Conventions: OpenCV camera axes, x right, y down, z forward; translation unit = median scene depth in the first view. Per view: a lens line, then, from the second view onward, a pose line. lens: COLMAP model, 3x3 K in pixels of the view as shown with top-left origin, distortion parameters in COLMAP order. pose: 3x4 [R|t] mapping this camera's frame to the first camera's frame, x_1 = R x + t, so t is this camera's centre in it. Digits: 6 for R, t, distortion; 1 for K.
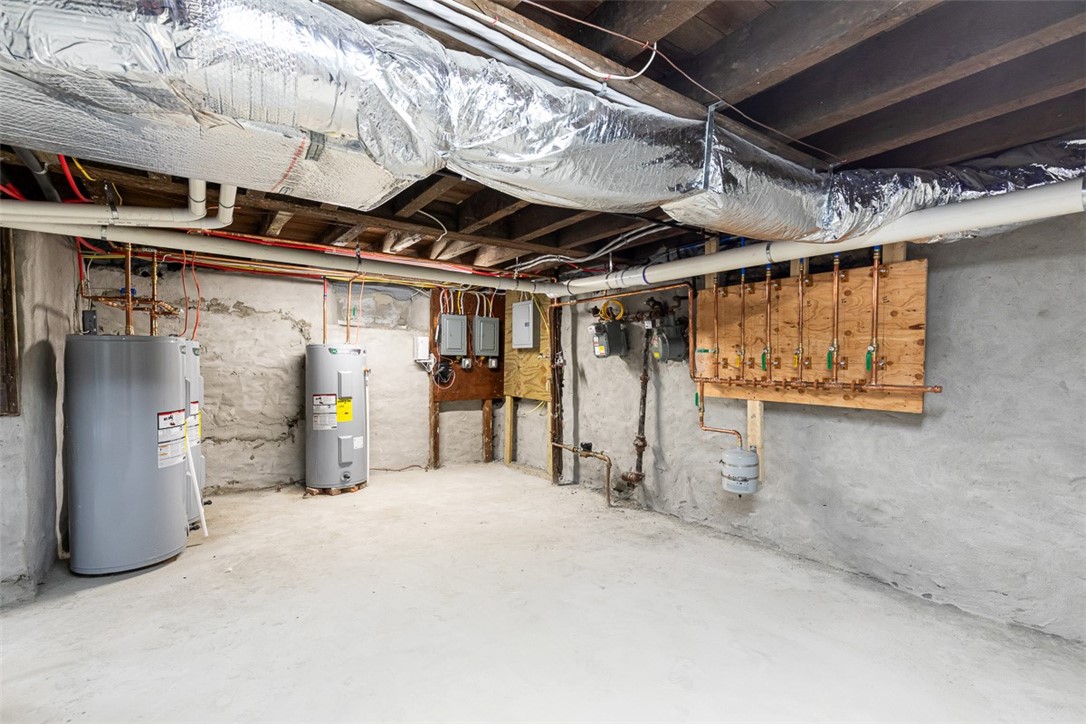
lens RADIAL K [[494.2, 0, 543.4], [0, 494.2, 364.1], [0, 0, 1]] dist [0.004666, -0.001354]
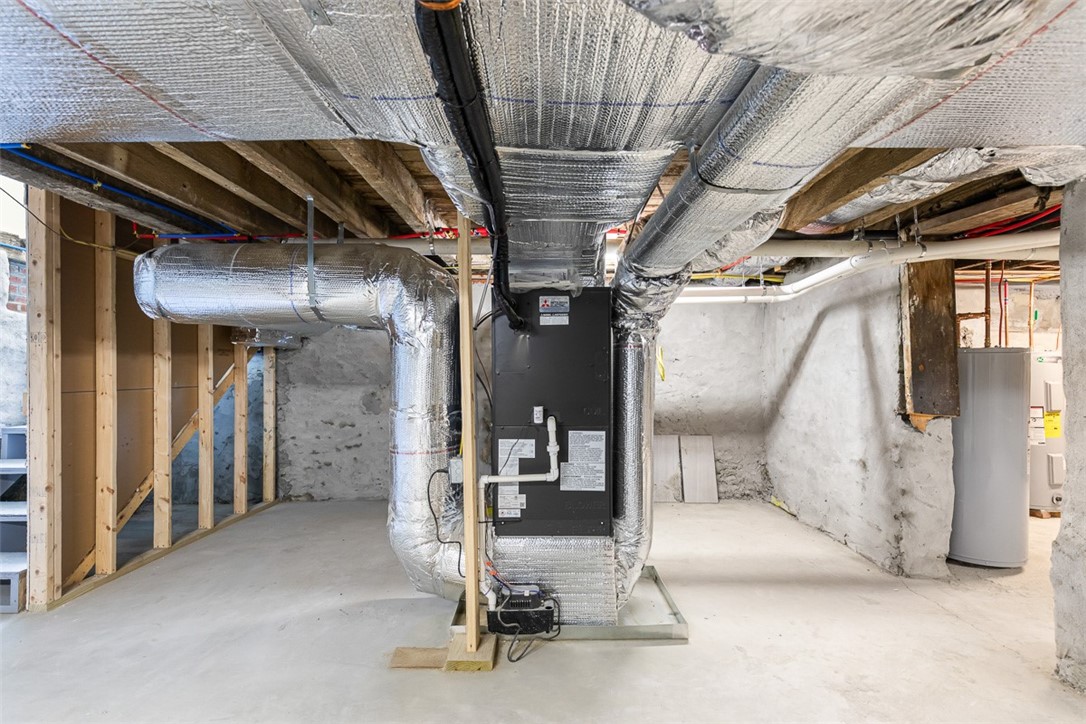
lens RADIAL K [[494.2, 0, 542.4], [0, 494.2, 364.8], [0, 0, 1]] dist [0.004666, -0.001354]
pose [[0.799386, -0.003084, -0.600810, -0.601344], [-0.002680, 0.999959, -0.008698, -0.005725], [0.600812, 0.008563, 0.799344, -0.276406]]
